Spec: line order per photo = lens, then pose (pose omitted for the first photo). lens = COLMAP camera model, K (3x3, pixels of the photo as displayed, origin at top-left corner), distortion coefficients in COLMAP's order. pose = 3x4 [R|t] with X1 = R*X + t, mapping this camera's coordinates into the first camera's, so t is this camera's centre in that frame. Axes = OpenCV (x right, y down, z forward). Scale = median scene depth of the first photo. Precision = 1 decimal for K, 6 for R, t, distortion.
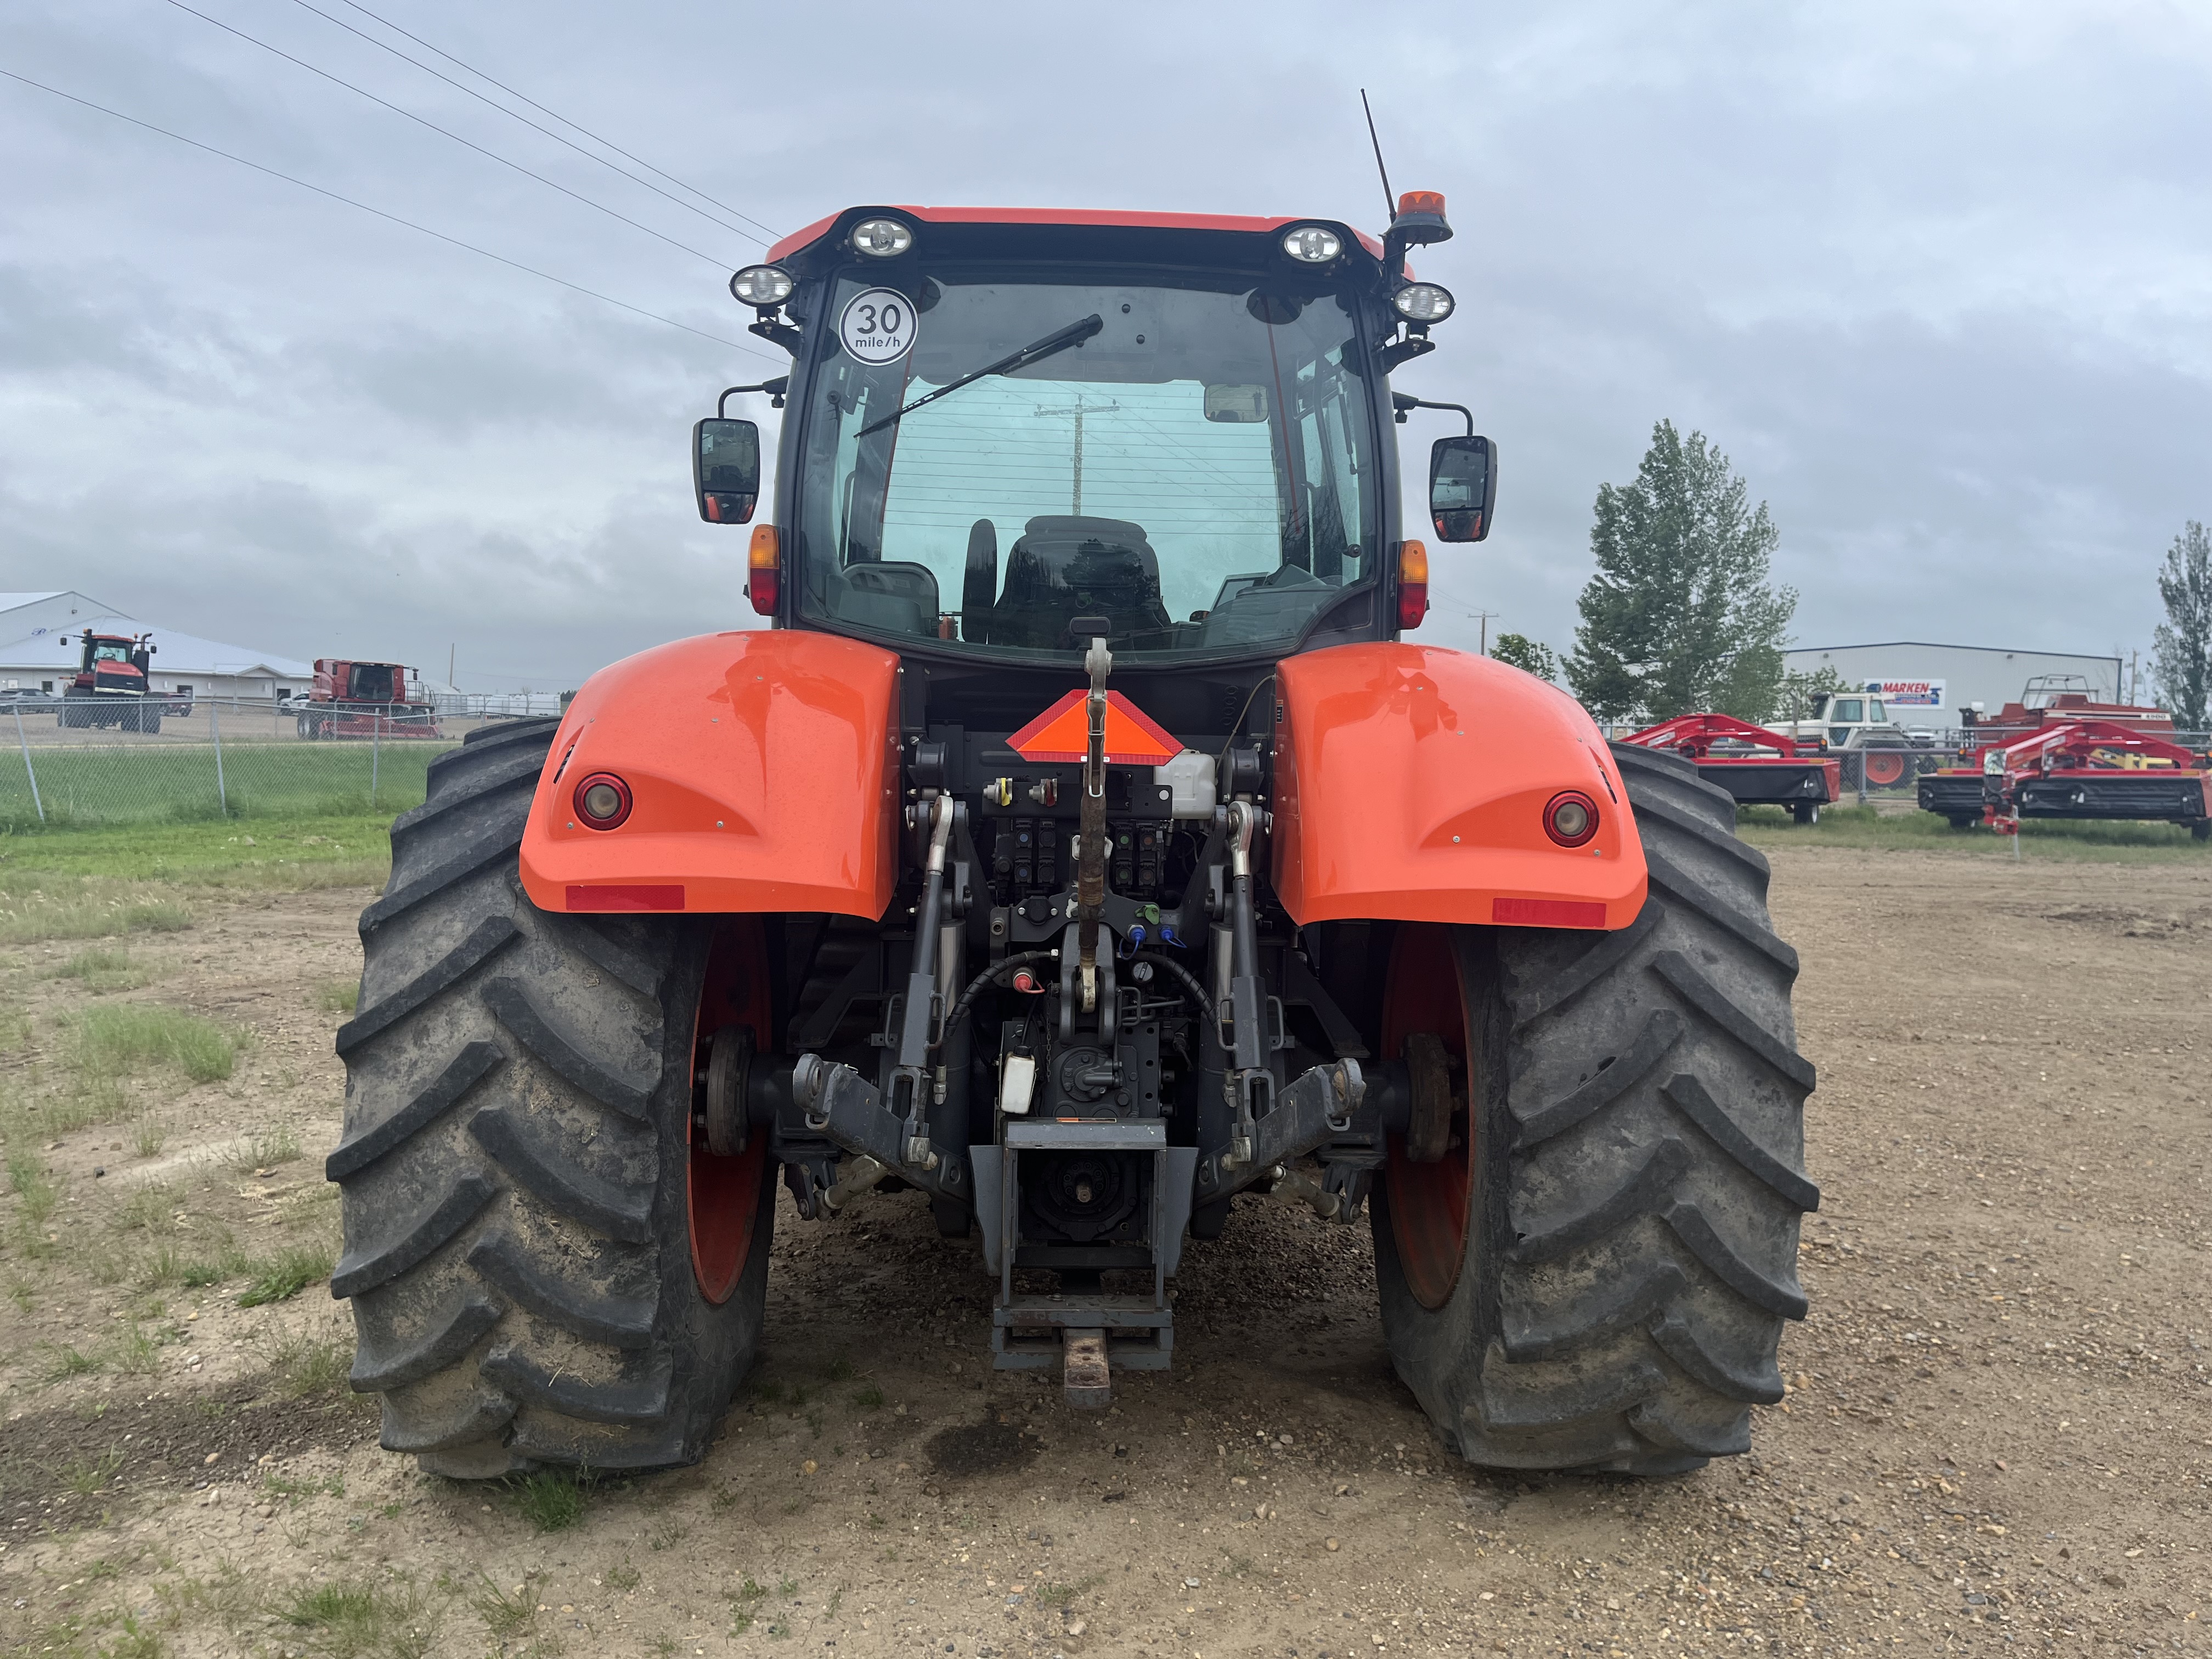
lens RADIAL K [[1672.8, 0, 1113.8], [0, 1672.8, 825.5], [0, 0, 1]] dist [0.053478, -0.064259]
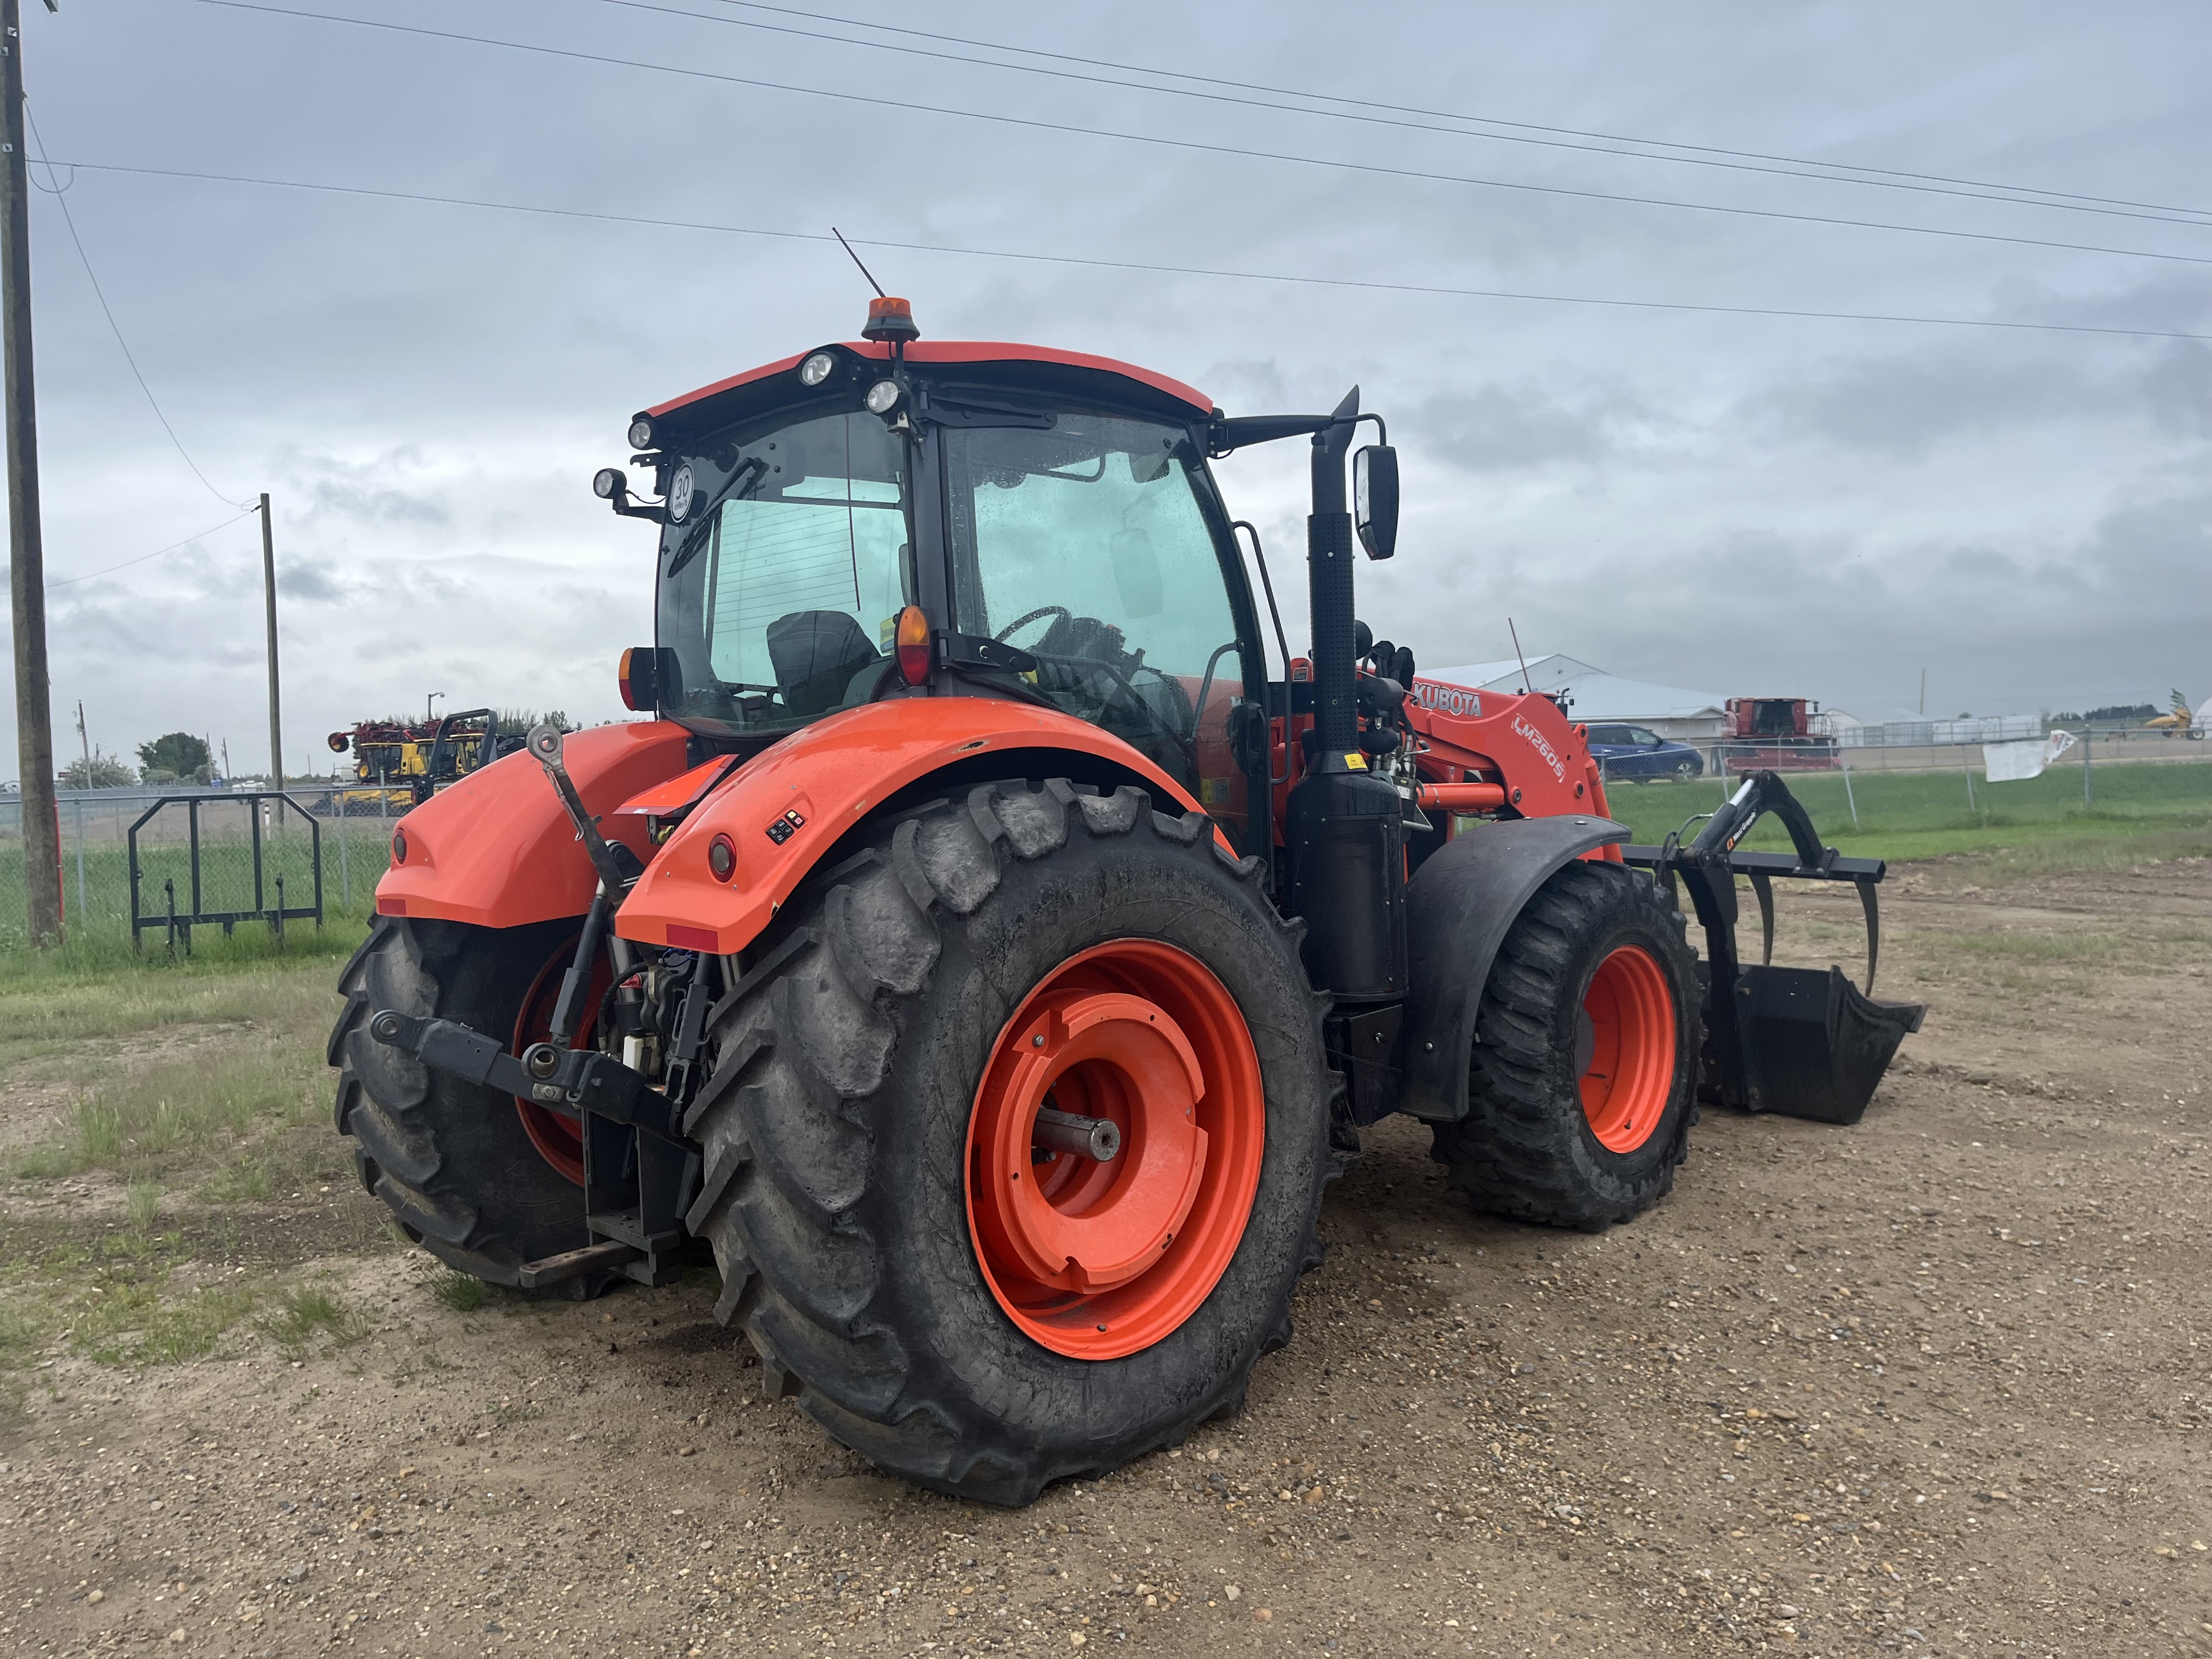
lens RADIAL K [[1672.8, 0, 1110.4], [0, 1672.8, 831.8], [0, 0, 1]] dist [0.053478, -0.064259]
pose [[0.650338, -0.010912, -0.759567, 0.804403], [-0.000298, 0.999893, -0.014619, -0.002773], [0.759645, 0.009734, 0.650265, 0.277501]]
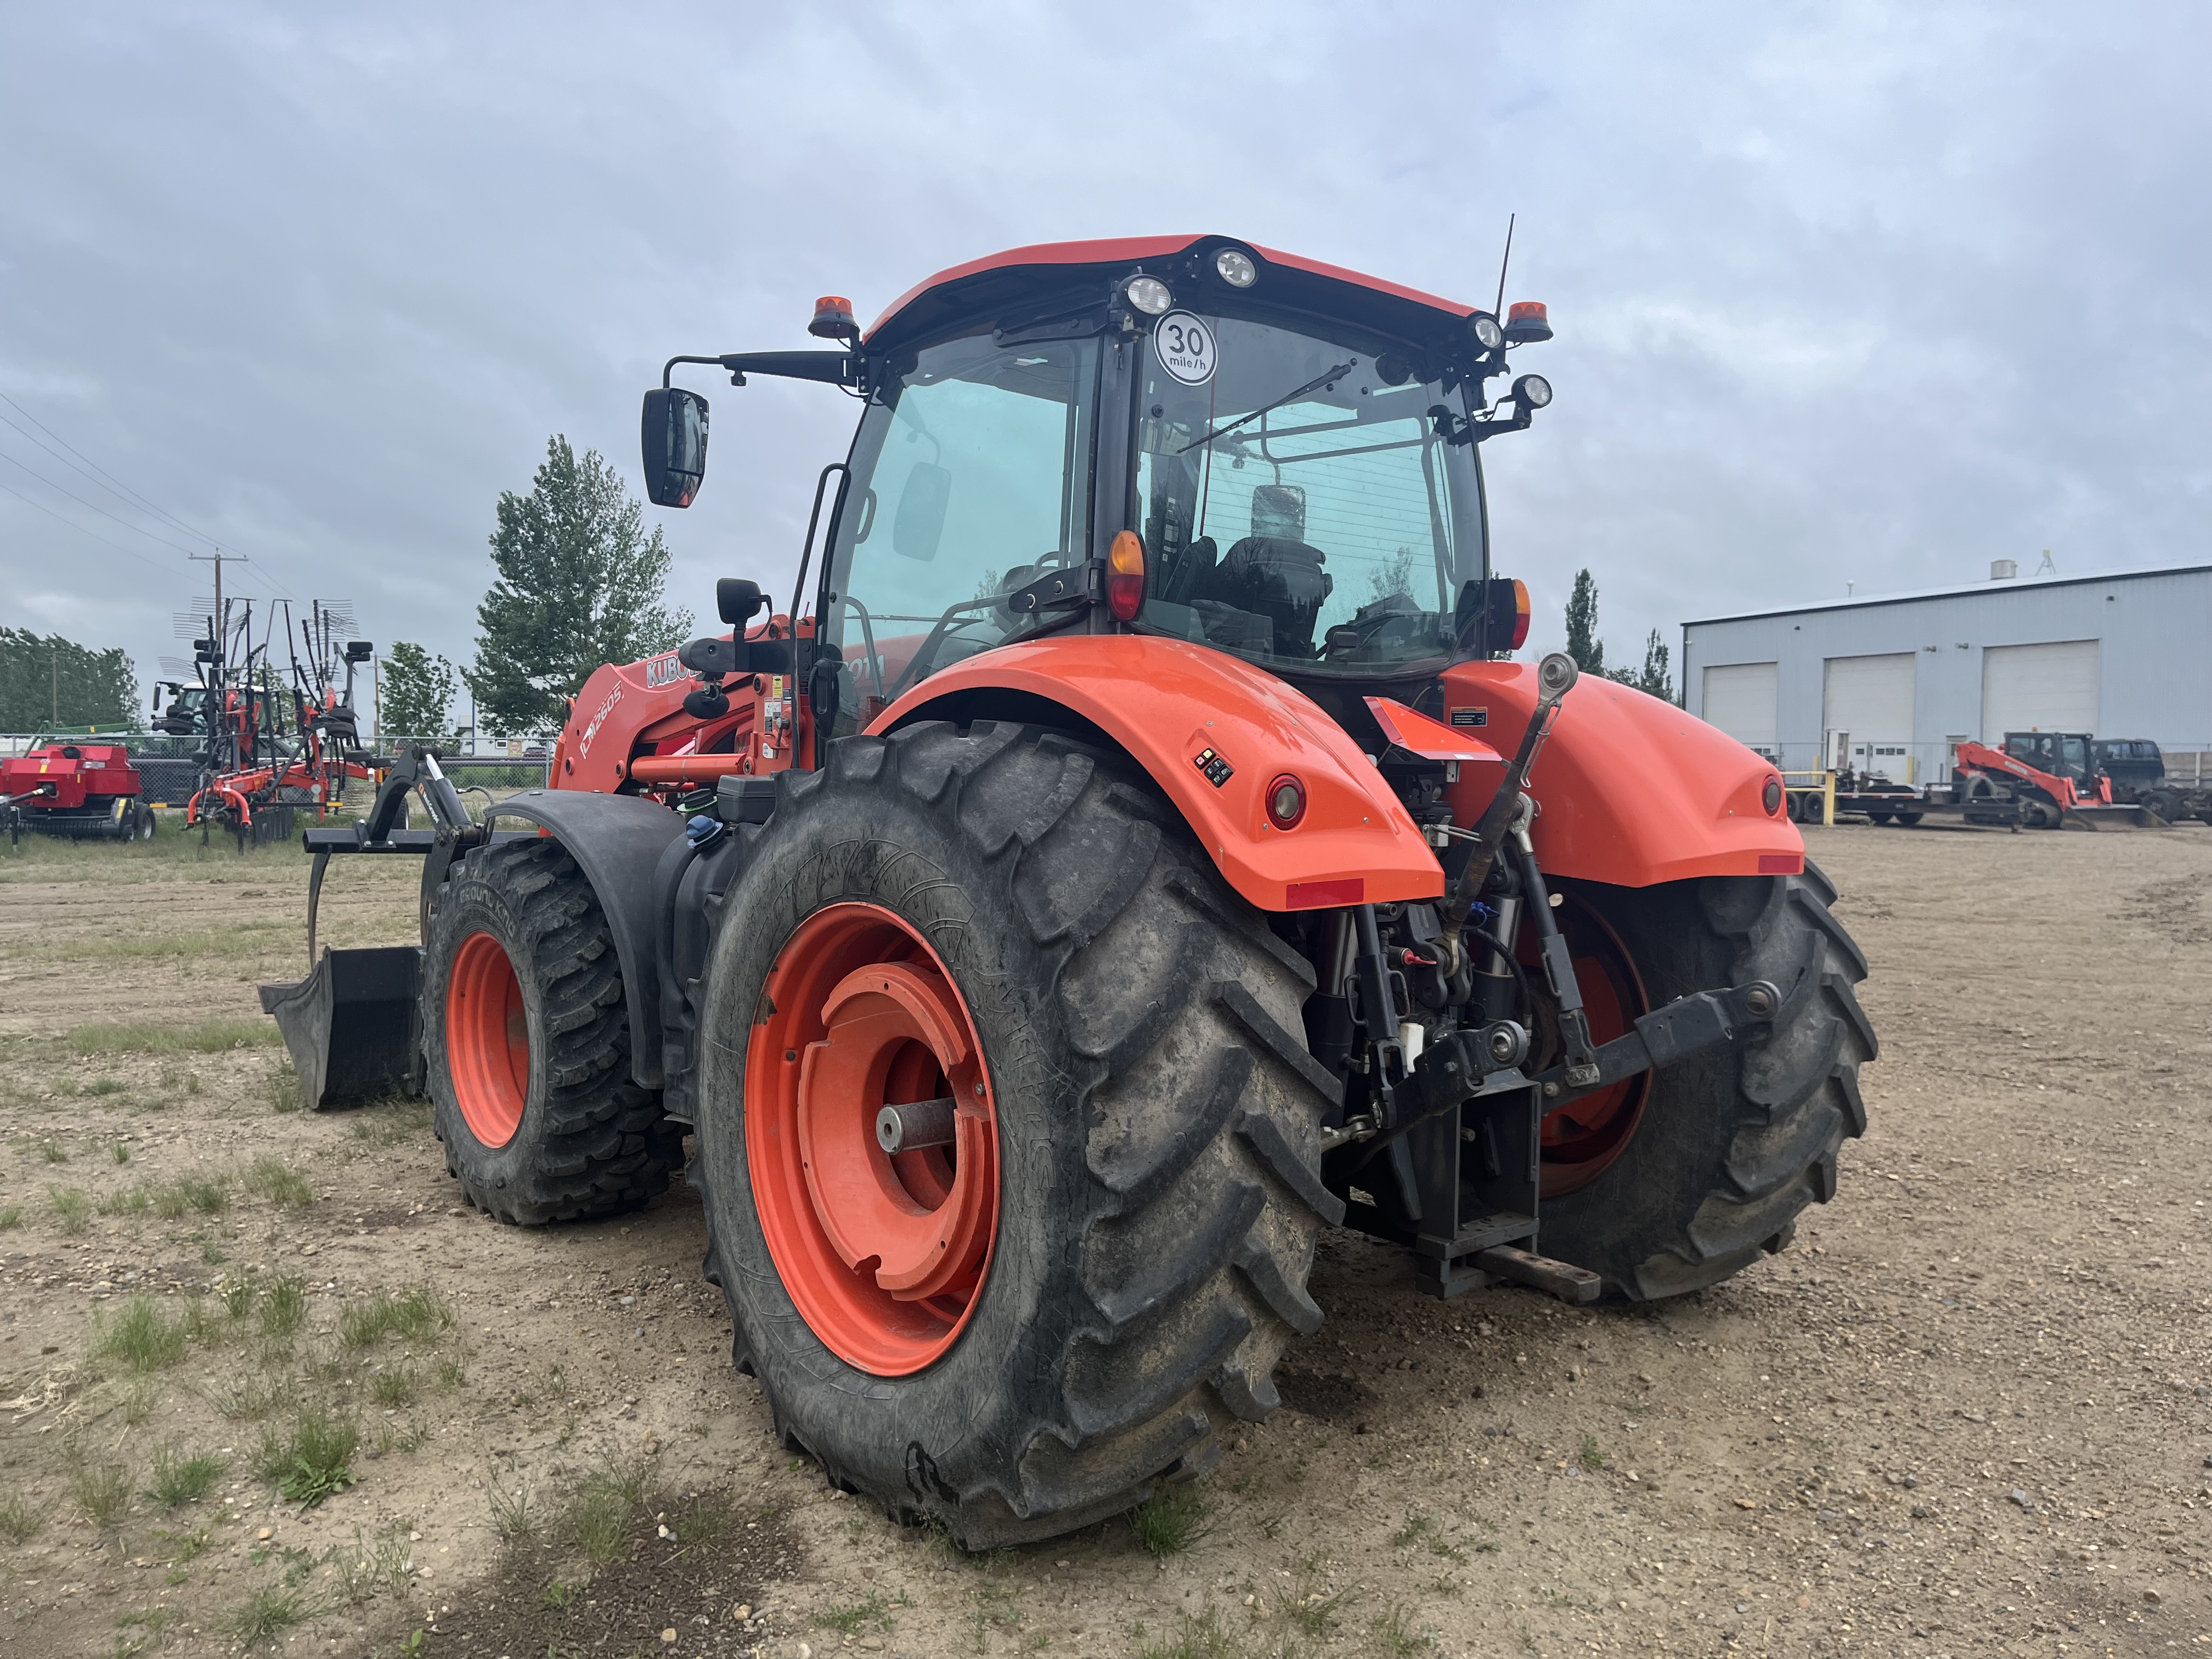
lens RADIAL K [[1672.8, 0, 1106.8], [0, 1672.8, 815.7], [0, 0, 1]] dist [0.053478, -0.064259]
pose [[0.781790, -0.032564, 0.622691, -0.613070], [0.041231, 0.999150, 0.000486, -0.006379], [-0.622177, 0.025294, 0.782468, 0.162665]]
